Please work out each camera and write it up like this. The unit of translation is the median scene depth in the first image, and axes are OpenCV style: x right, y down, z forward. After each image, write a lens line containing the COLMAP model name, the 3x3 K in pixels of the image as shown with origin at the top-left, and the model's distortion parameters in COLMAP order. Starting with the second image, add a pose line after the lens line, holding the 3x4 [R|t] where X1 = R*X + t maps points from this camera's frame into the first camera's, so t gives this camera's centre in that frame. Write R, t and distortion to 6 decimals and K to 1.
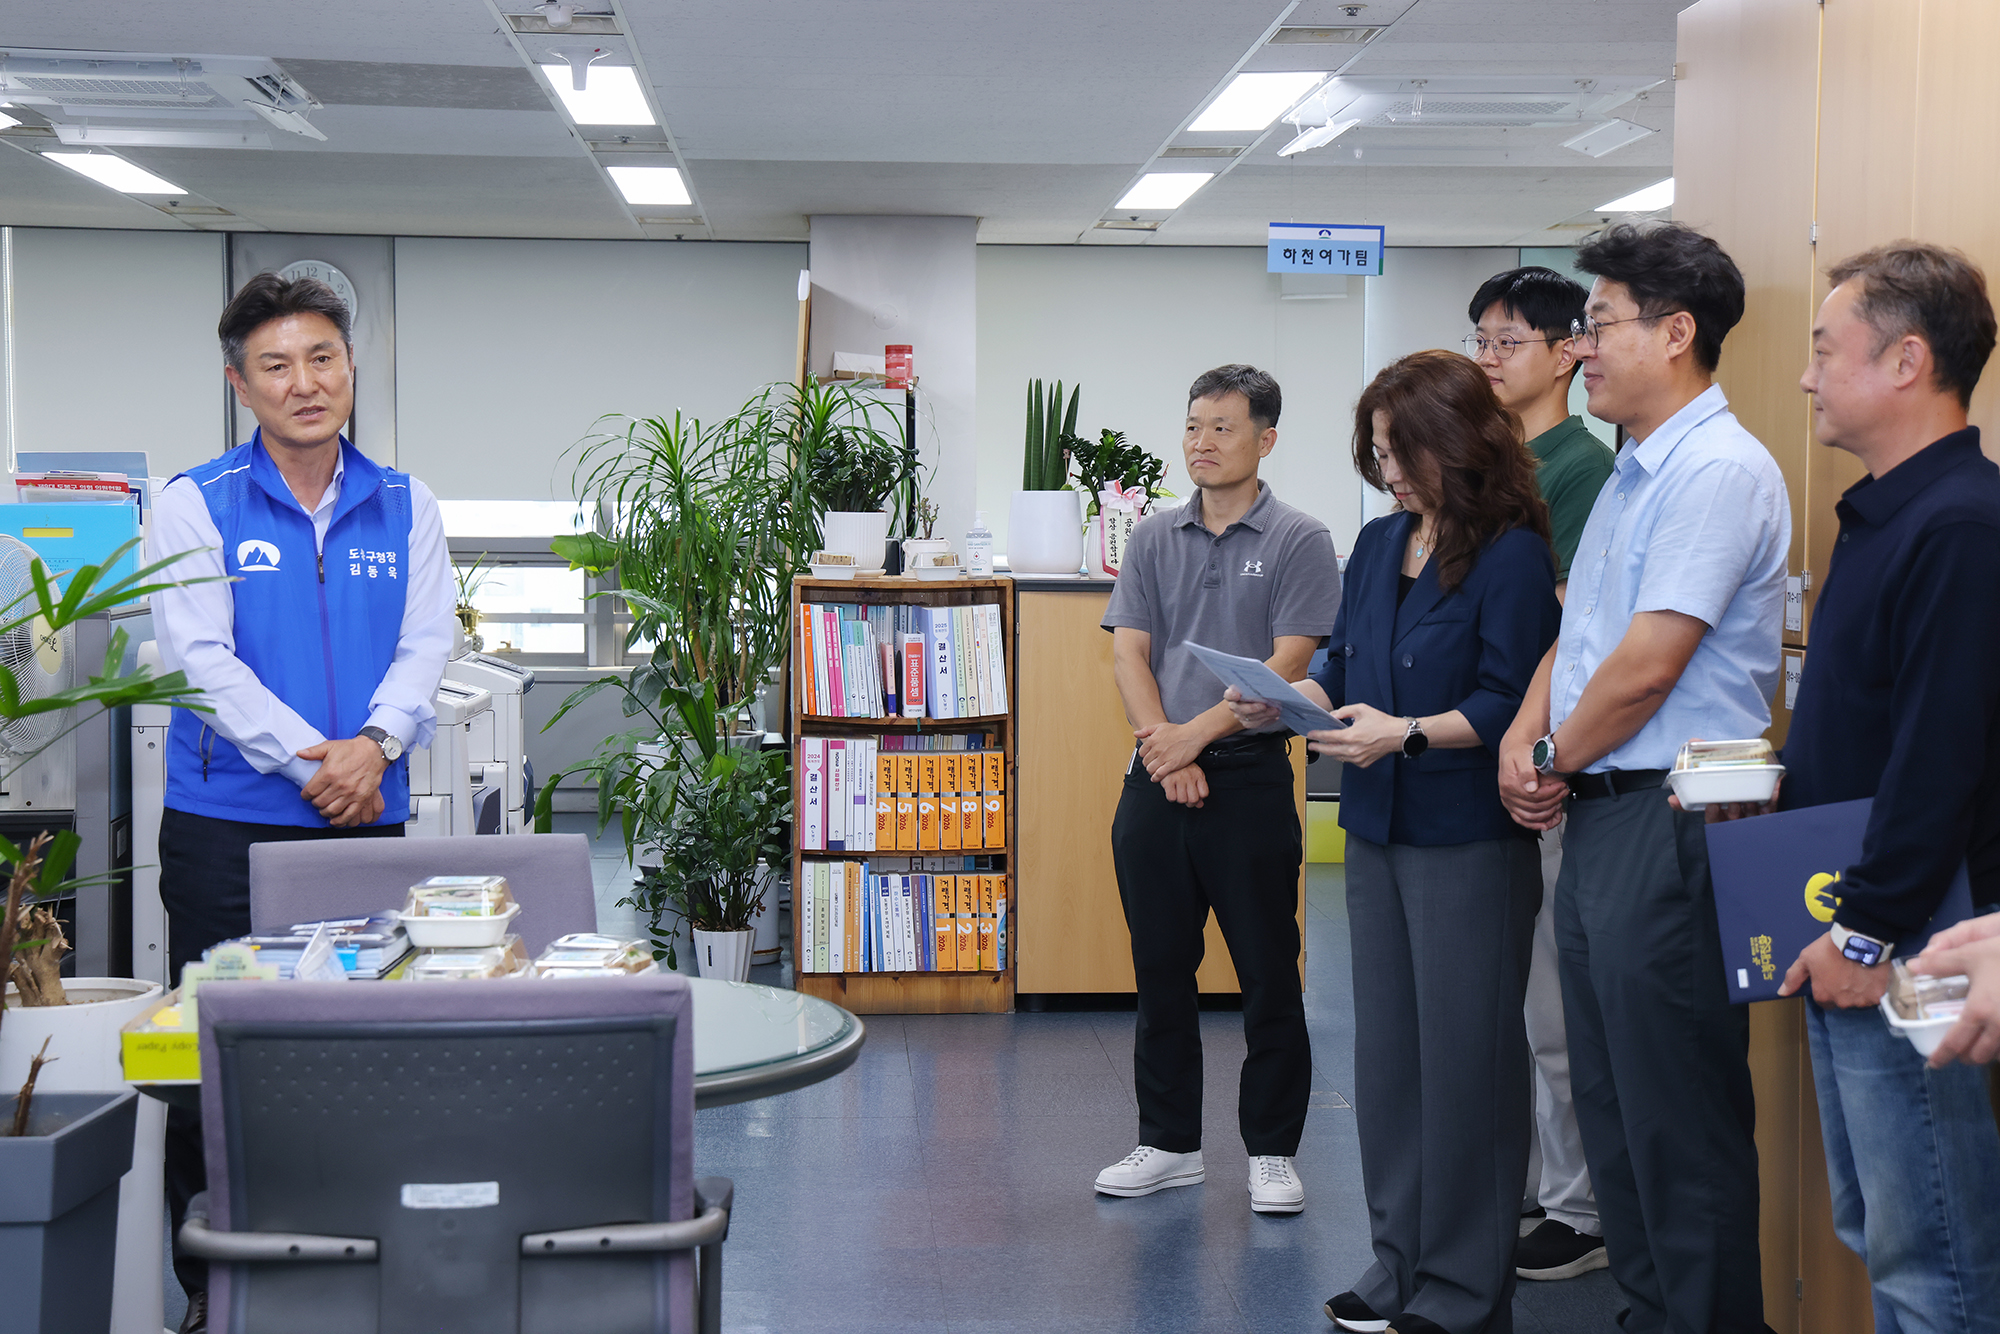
lens RADIAL K [[2943.2, 0, 1012.2], [0, 2943.2, 660.2], [0, 0, 1]] dist [0.135980, 0.045480]
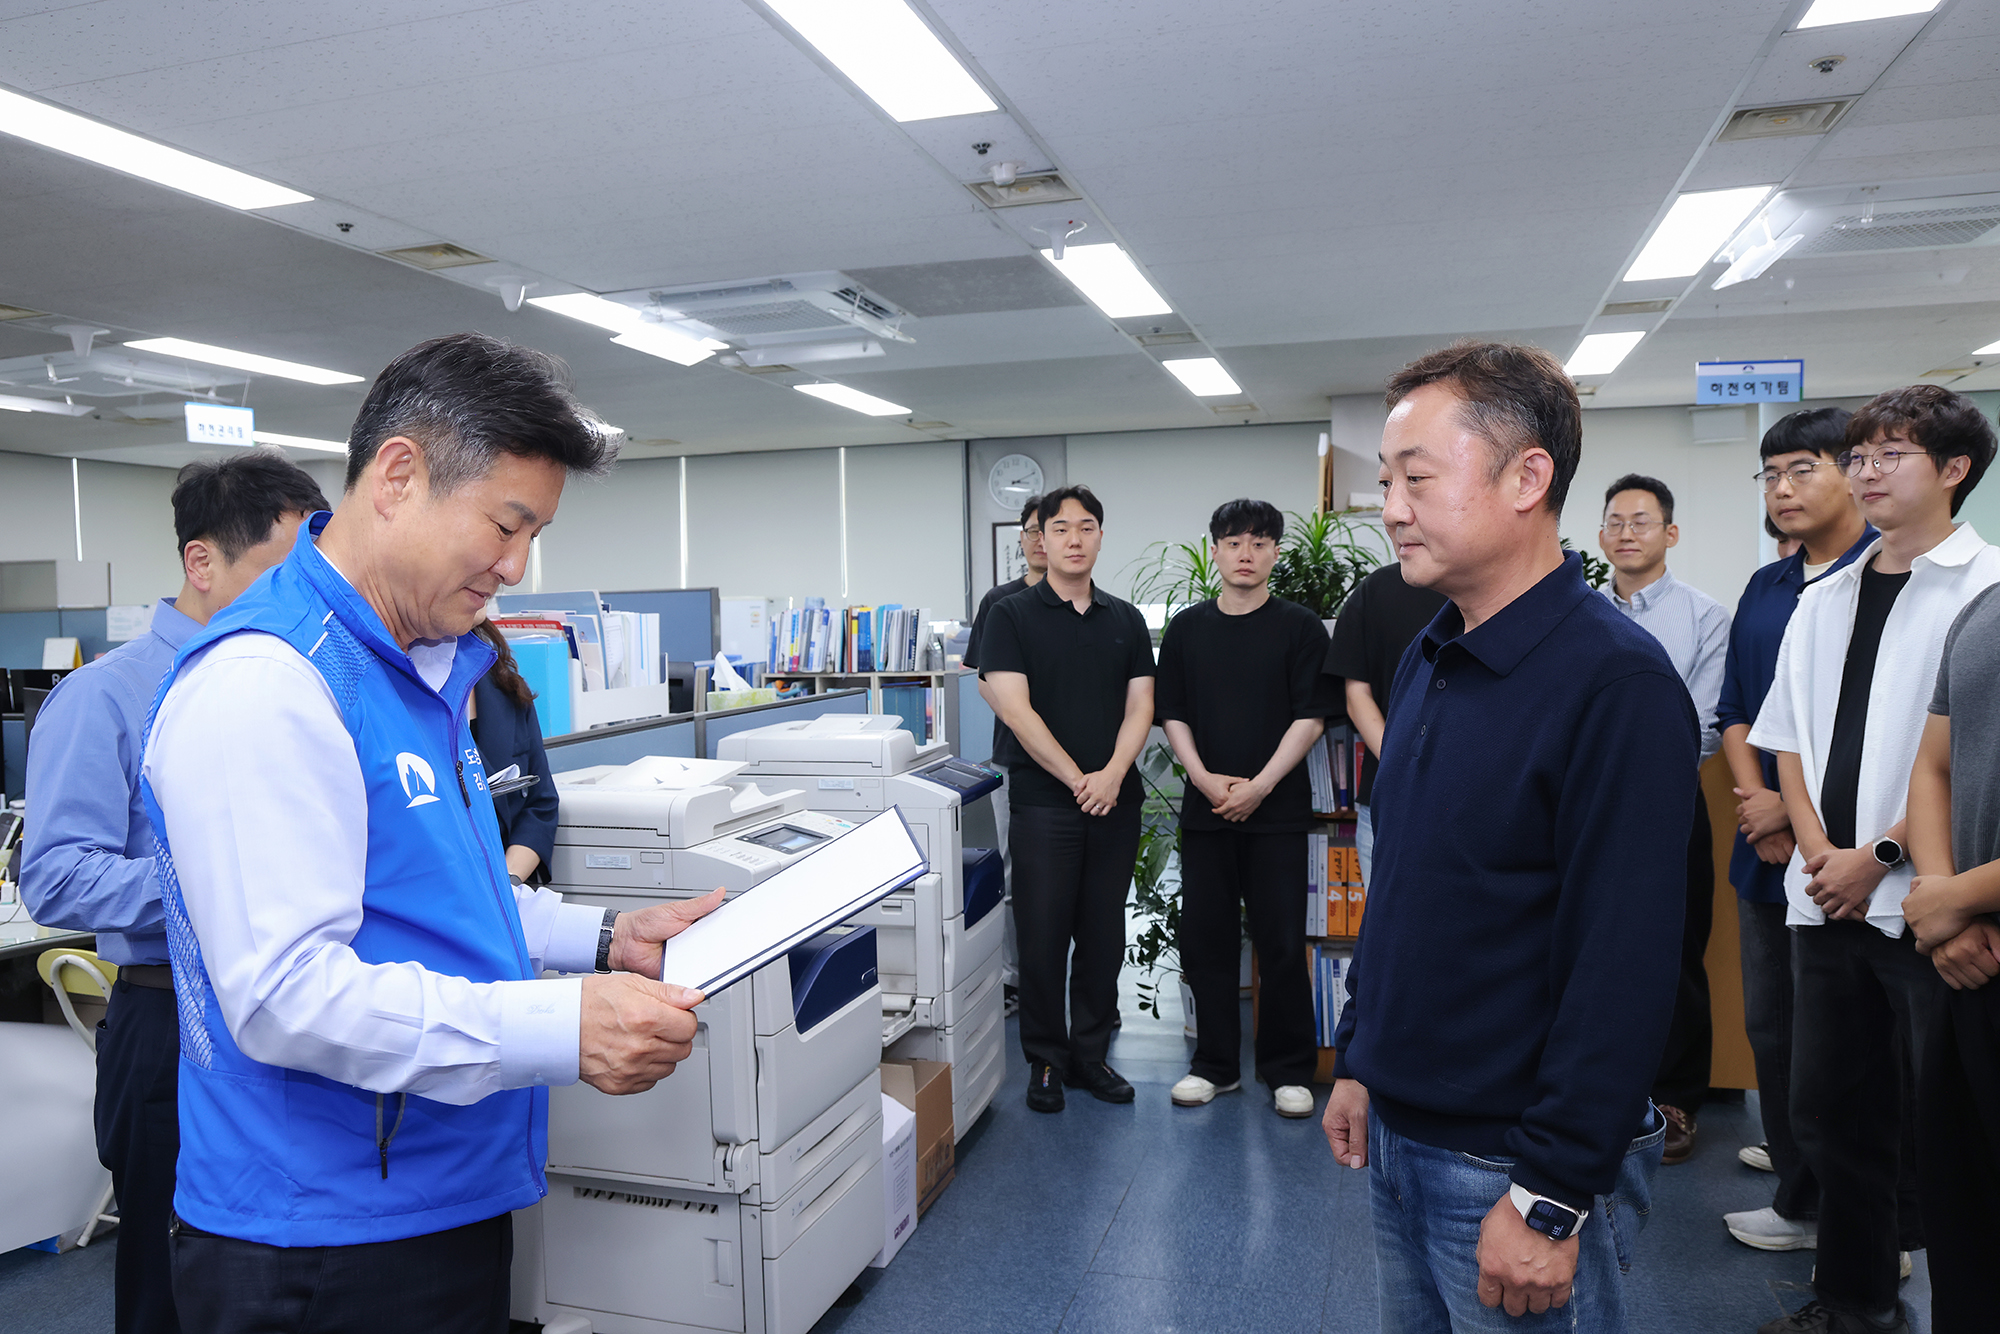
lens RADIAL K [[1500.4, 0, 955.7], [0, 1500.4, 672.6], [0, 0, 1]] dist [-0.094478, 0.089550]
pose [[0.936276, -0.009073, -0.351147, 0.015082], [0.008351, 0.999959, -0.003571, -0.025126], [0.351165, 0.000411, 0.936313, 0.366694]]
